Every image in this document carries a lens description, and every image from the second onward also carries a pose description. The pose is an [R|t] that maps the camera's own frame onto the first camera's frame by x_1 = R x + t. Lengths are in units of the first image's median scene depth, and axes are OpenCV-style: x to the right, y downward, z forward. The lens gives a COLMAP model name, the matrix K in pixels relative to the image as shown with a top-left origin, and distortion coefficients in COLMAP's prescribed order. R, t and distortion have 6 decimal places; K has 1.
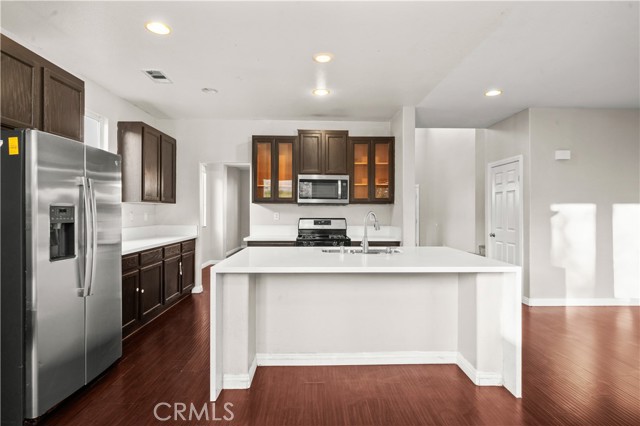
lens RADIAL K [[334.9, 0, 320.0], [0, 334.9, 213.0], [0, 0, 1]] dist [-0.003746, 0.000148]
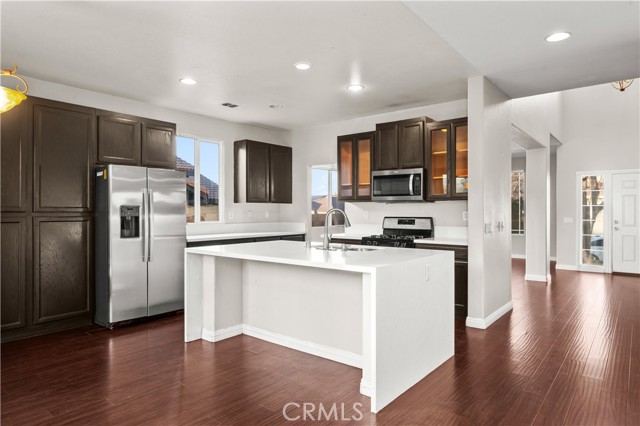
lens RADIAL K [[393.3, 0, 320.0], [0, 393.3, 213.0], [0, 0, 1]] dist [-0.000410, -0.000953]
pose [[0.759223, -0.000270, -0.650830, 0.555565], [-0.000877, 0.999999, -0.001438, 0.006785], [0.650830, 0.001663, 0.759222, 0.045443]]
